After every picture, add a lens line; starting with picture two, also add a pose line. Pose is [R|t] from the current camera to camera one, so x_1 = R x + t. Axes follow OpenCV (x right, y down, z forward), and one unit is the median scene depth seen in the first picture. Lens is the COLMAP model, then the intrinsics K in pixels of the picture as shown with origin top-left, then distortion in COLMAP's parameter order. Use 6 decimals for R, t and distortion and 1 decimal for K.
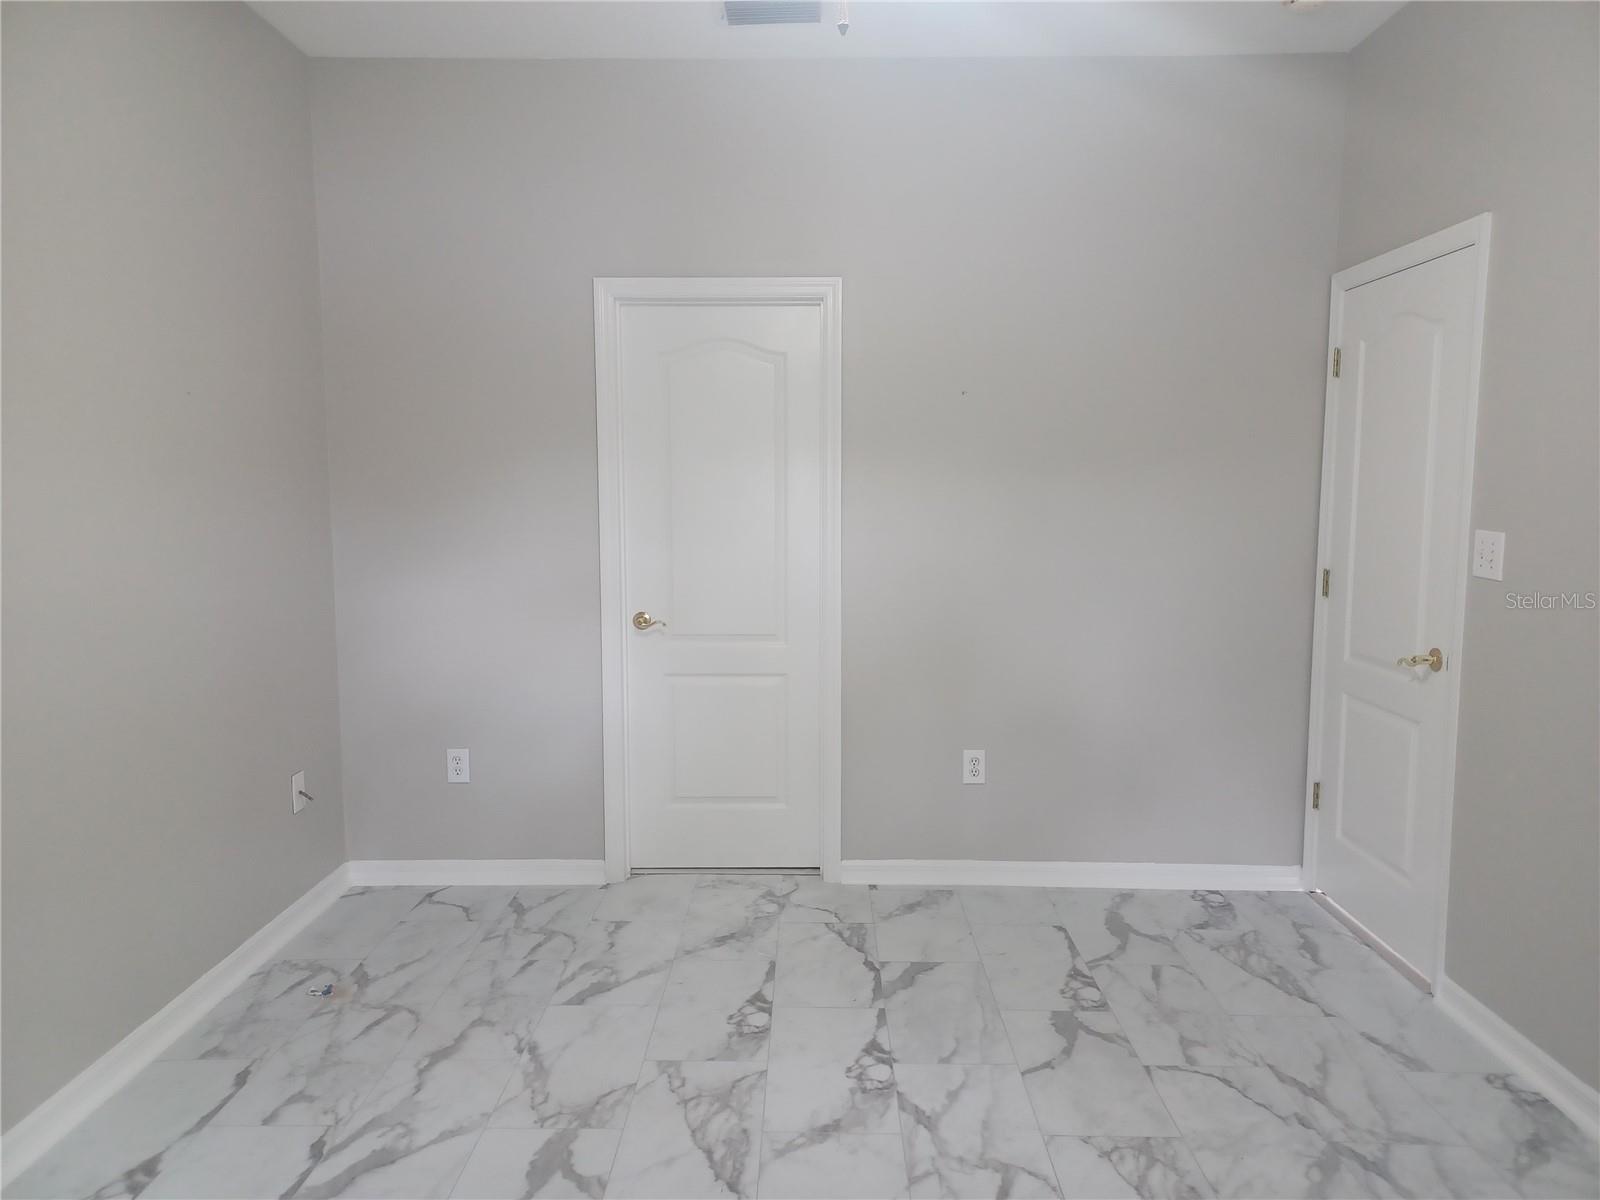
lens RADIAL K [[1154.1, 0, 805.6], [0, 1154.1, 609.0], [0, 0, 1]] dist [0.077918, -0.082156]
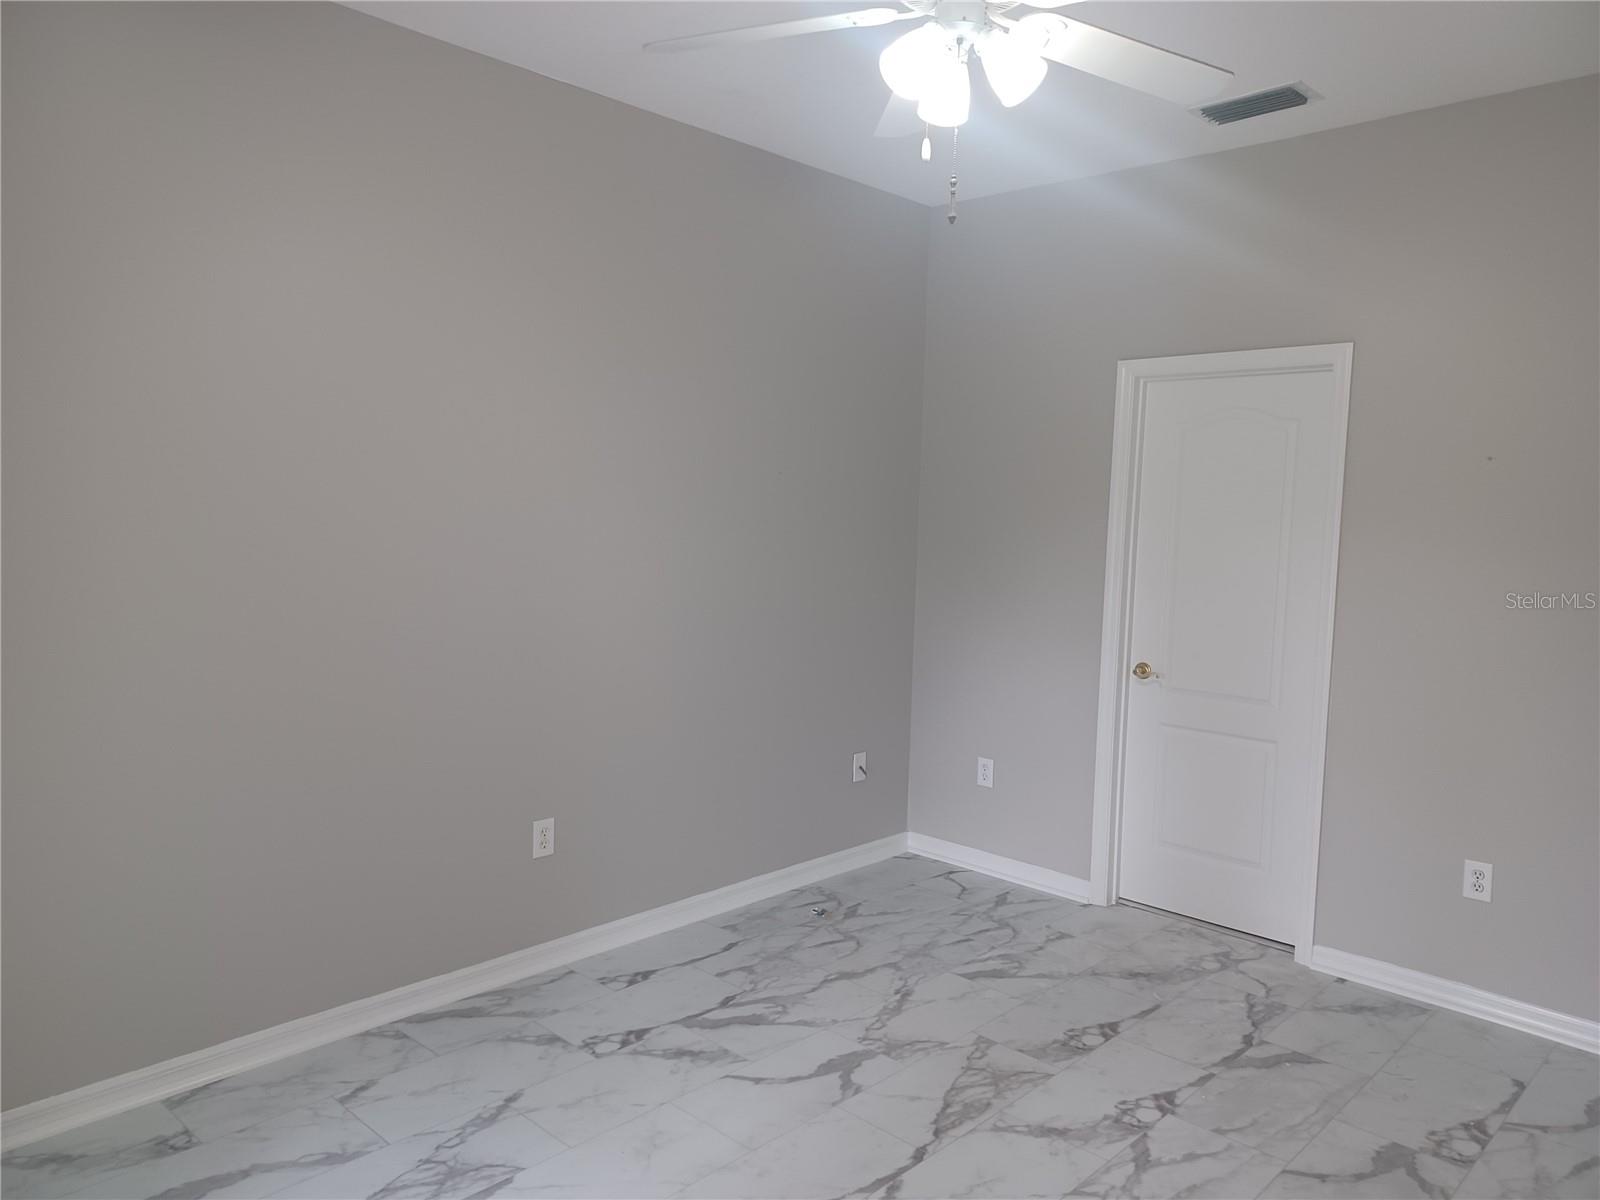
lens RADIAL K [[1154.1, 0, 805.6], [0, 1154.1, 609.0], [0, 0, 1]] dist [0.077918, -0.082156]
pose [[0.735594, 0.083216, -0.672292, 0.472161], [-0.100412, 0.994857, 0.013277, -0.039529], [0.669940, 0.057740, 0.740167, -0.019875]]
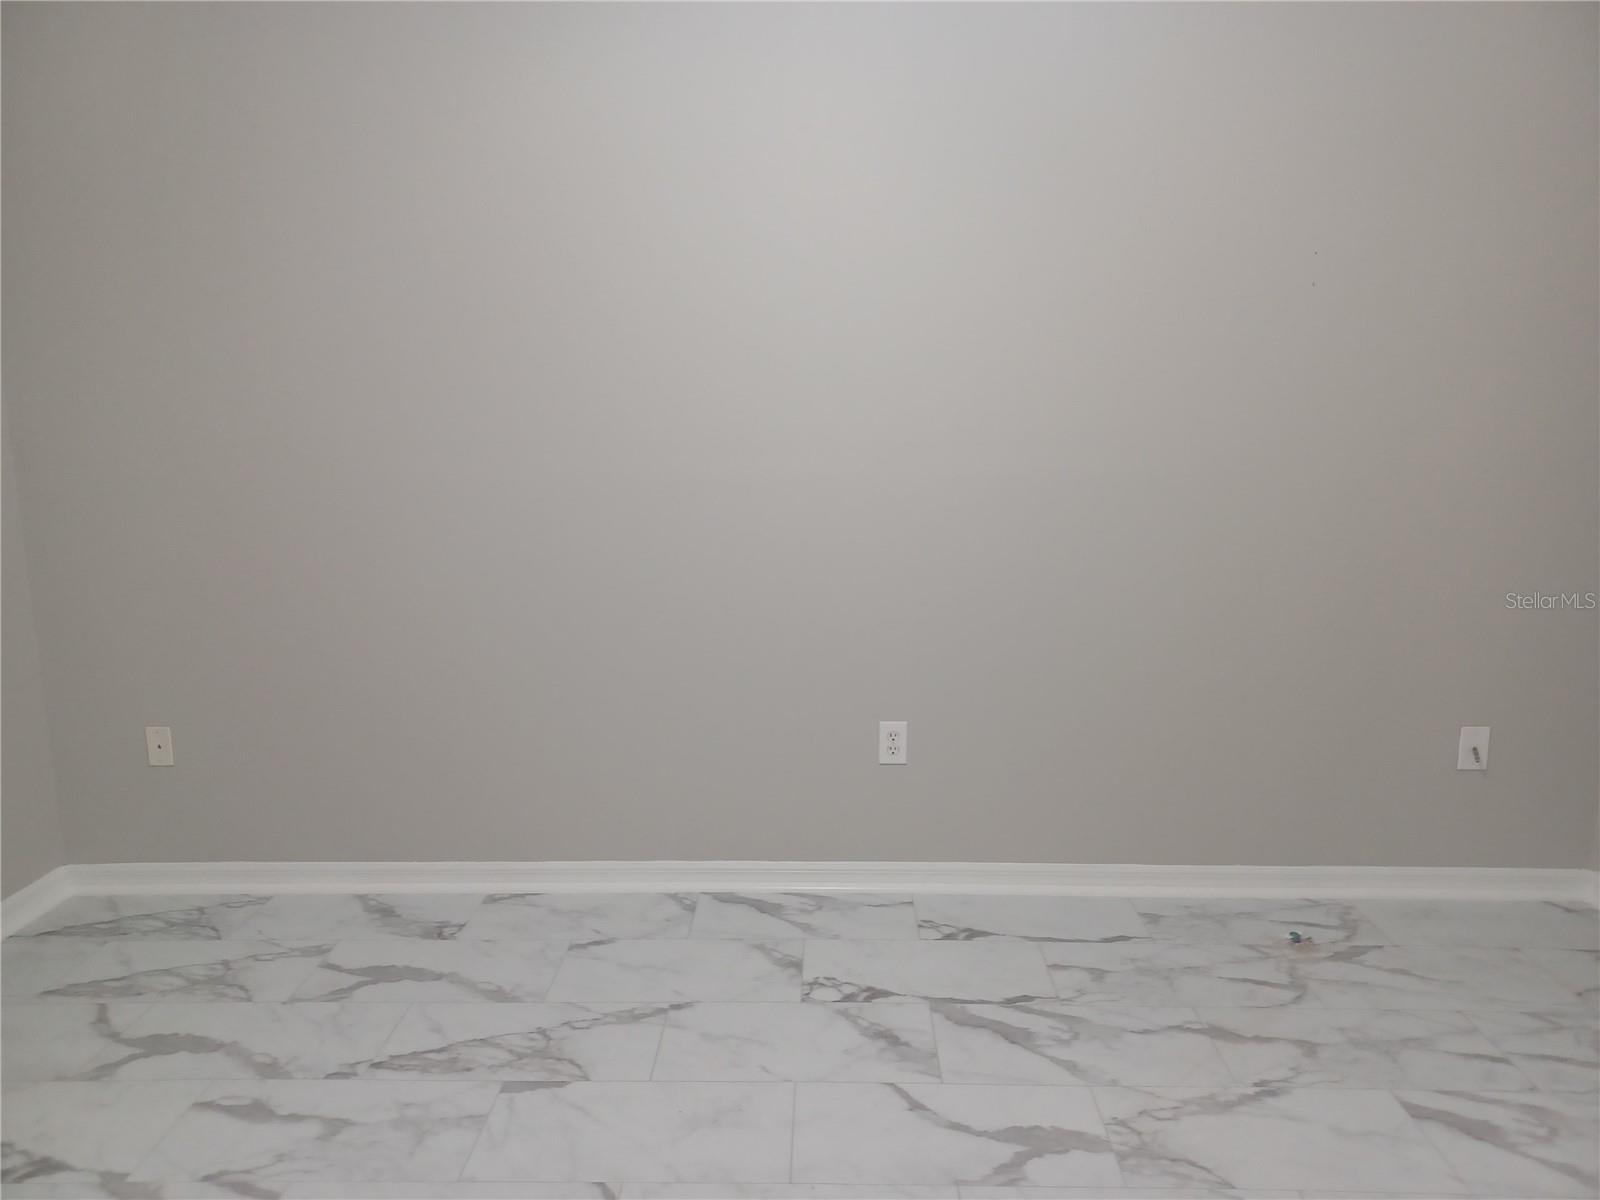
lens RADIAL K [[1172.7, 0, 806.1], [0, 1172.7, 580.3], [0, 0, 1]] dist [0.034203, -0.014466]
pose [[-0.009085, 0.161773, -0.986786, 0.491251], [-0.104298, 0.981291, 0.161833, -0.063383], [0.994505, 0.104390, 0.007958, 0.615127]]
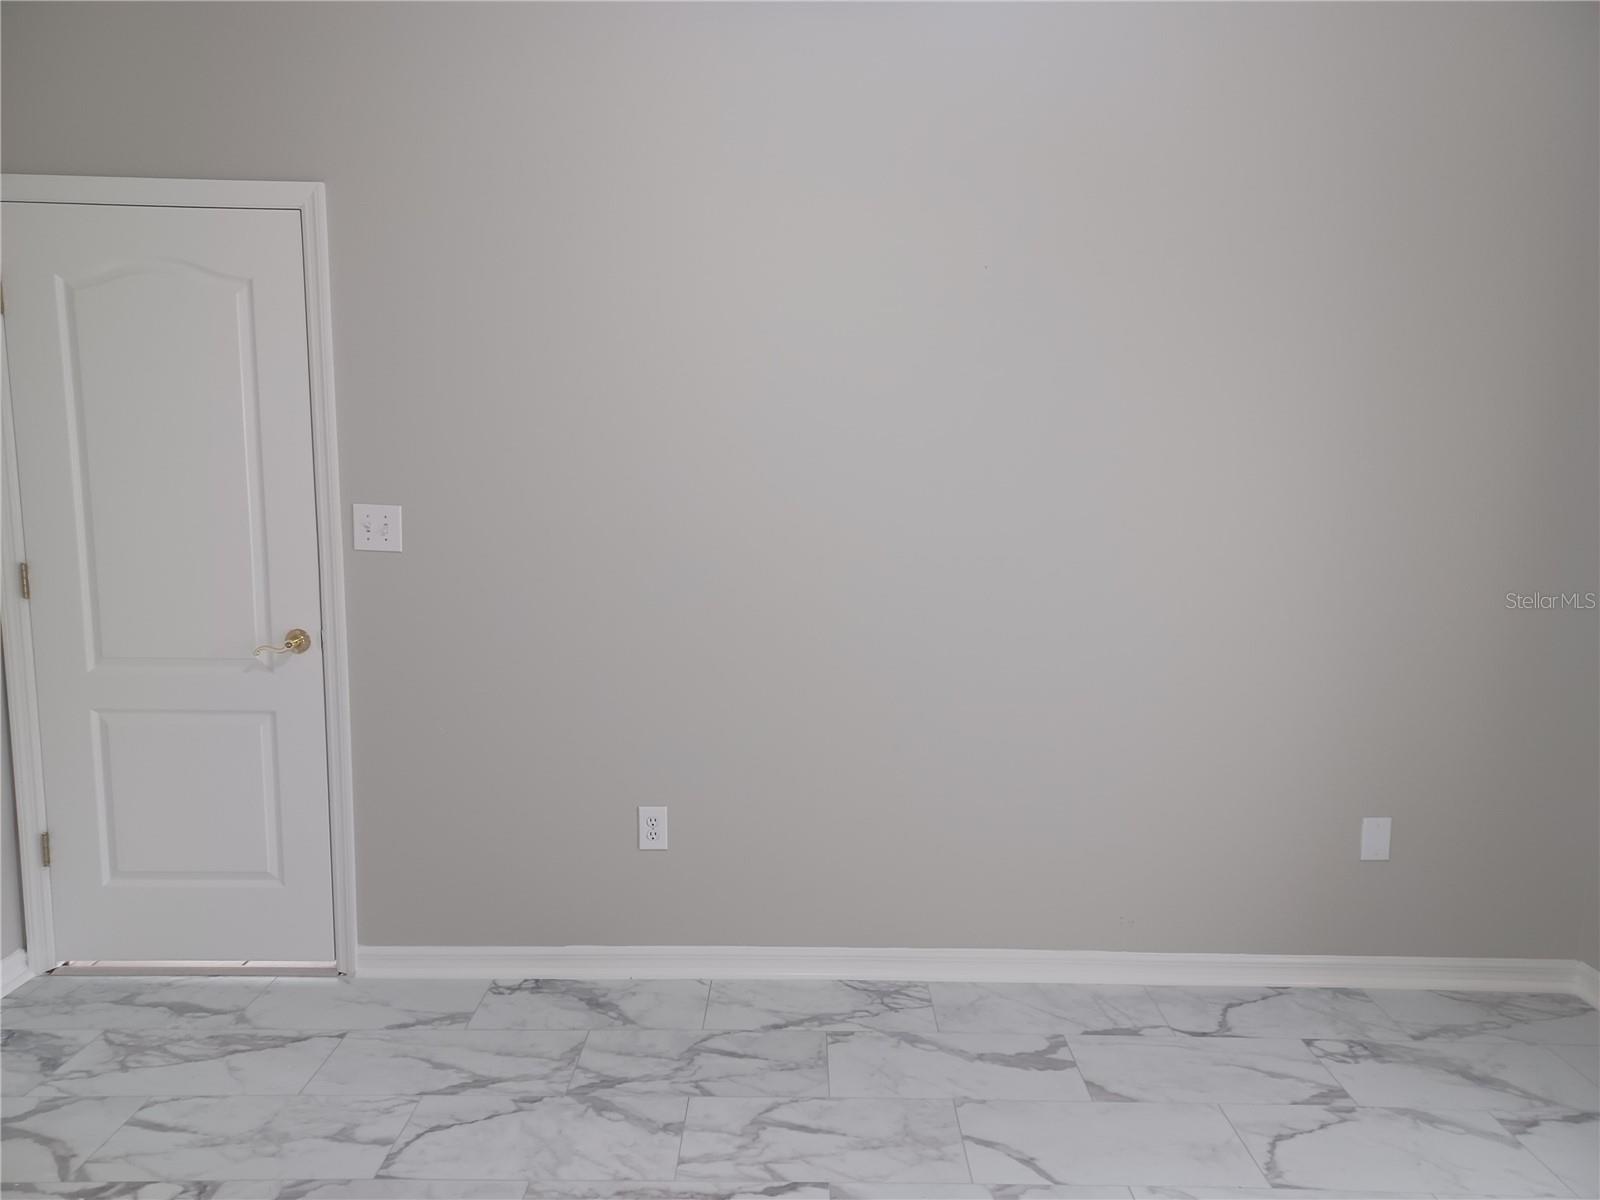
lens RADIAL K [[1172.7, 0, 806.1], [0, 1172.7, 580.3], [0, 0, 1]] dist [0.034203, -0.014466]
pose [[-0.014457, -0.111737, 0.993633, -0.458139], [0.096541, 0.988938, 0.112613, -0.080629], [-0.995224, 0.097554, -0.003510, 0.620011]]
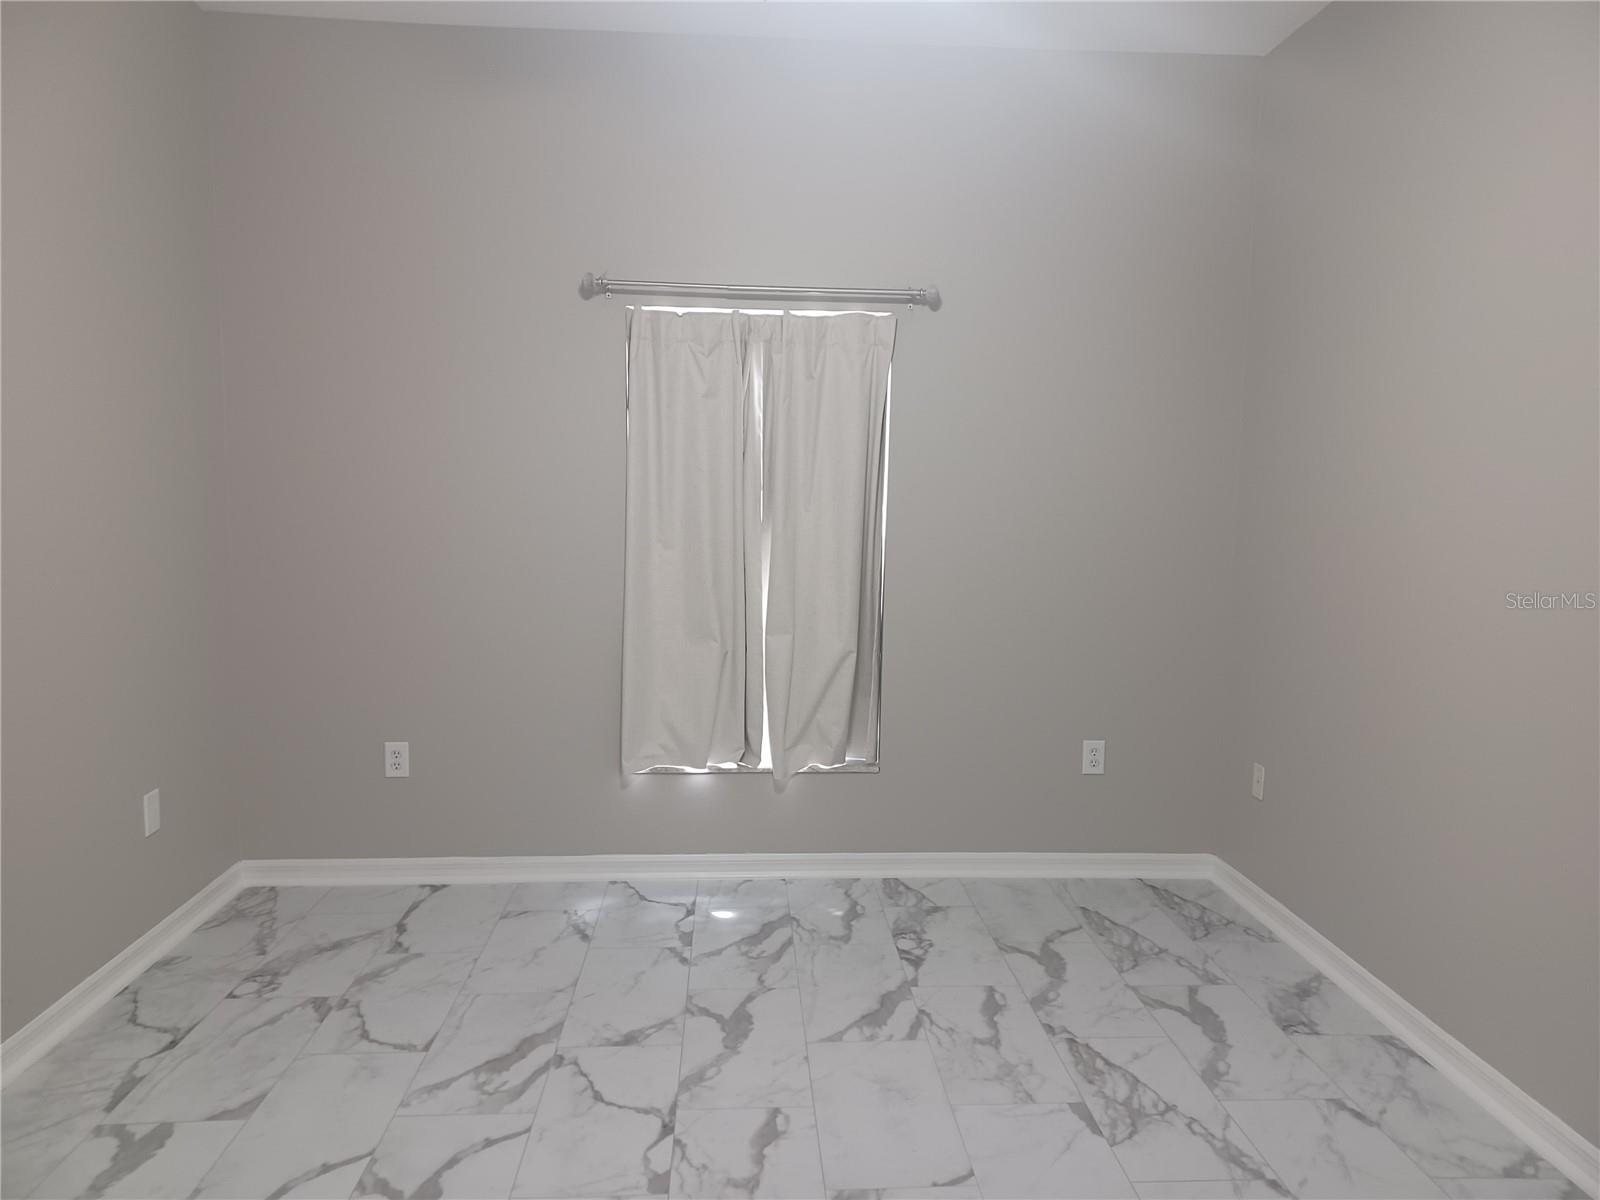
lens RADIAL K [[1150.9, 0, 804.4], [0, 1150.9, 608.1], [0, 0, 1]] dist [0.074805, -0.070065]
pose [[-0.997253, -0.008268, -0.073607, 0.037742], [-0.024208, 0.975560, 0.218398, -0.123715], [0.070002, 0.219579, -0.973080, 1.199495]]
